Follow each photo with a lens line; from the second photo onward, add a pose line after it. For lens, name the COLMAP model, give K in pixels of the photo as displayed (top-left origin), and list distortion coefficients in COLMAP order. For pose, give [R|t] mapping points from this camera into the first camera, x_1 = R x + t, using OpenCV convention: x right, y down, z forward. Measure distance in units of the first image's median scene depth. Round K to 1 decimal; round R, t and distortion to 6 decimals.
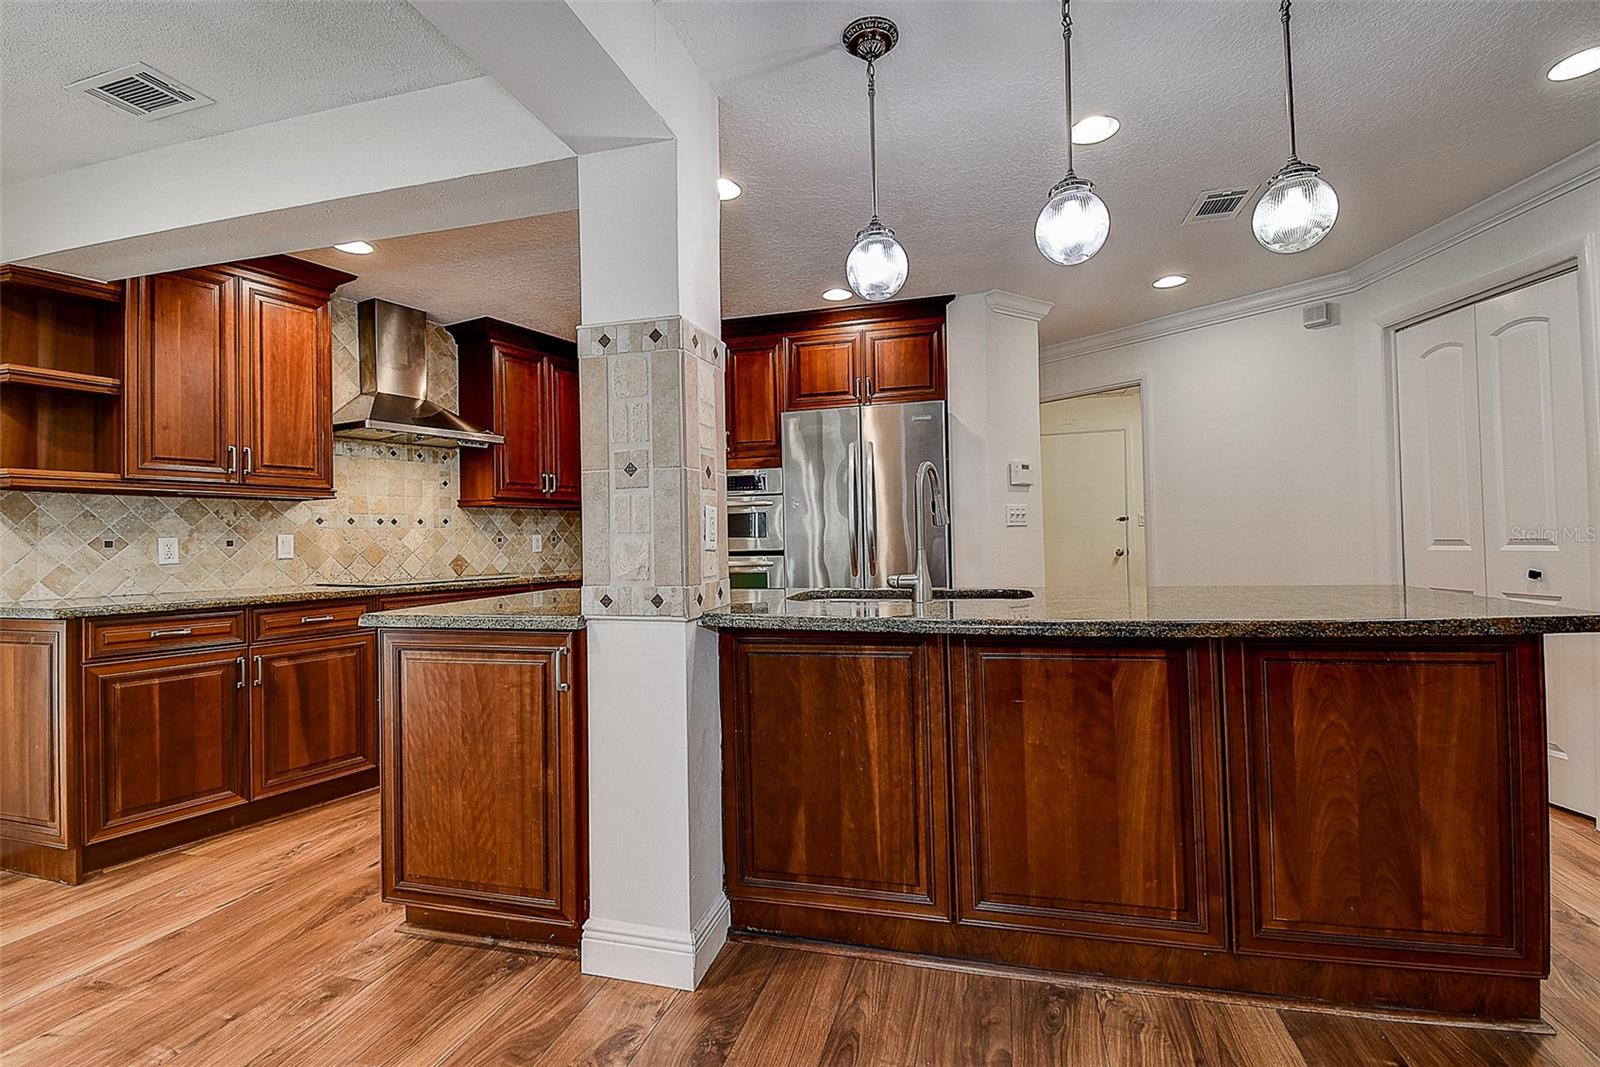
lens RADIAL K [[721.8, 0, 809.6], [0, 721.8, 531.4], [0, 0, 1]] dist [-0.003096, -0.000730]
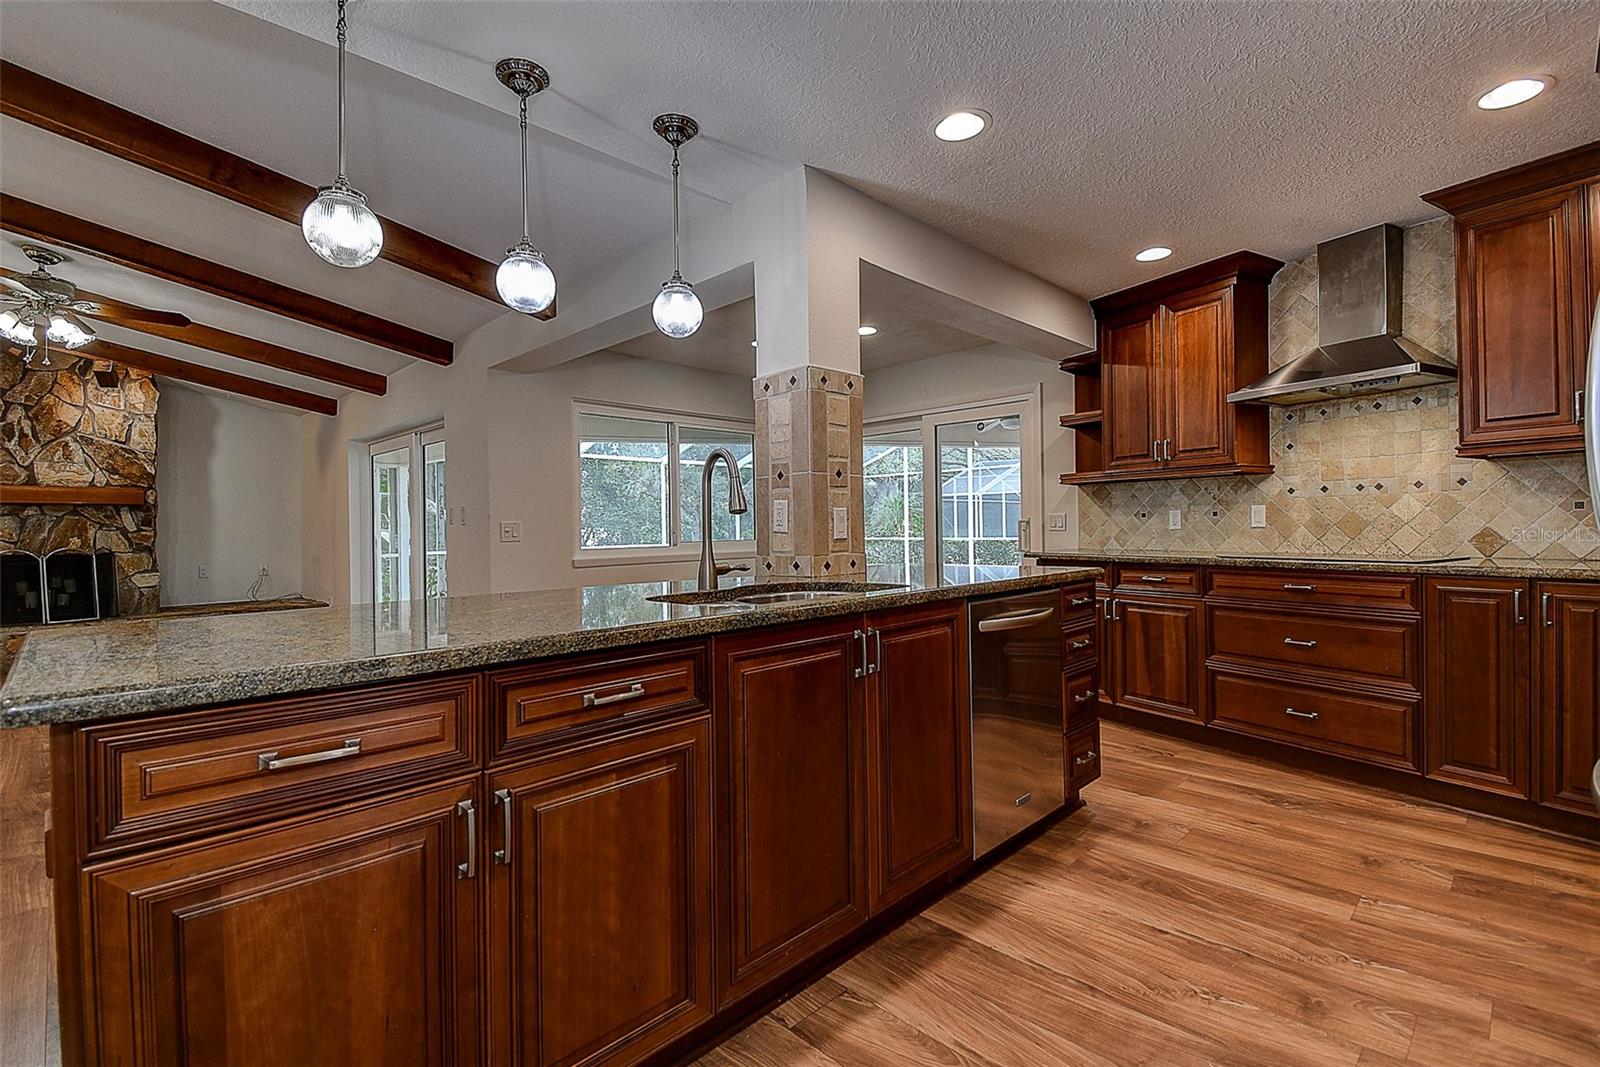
lens RADIAL K [[721.8, 0, 807.1], [0, 721.8, 530.9], [0, 0, 1]] dist [-0.003096, -0.000730]
pose [[-0.493976, 0.031730, -0.868896, 0.534020], [0.036050, 0.999222, 0.015995, 0.001010], [0.868728, -0.023423, -0.494736, 0.901692]]
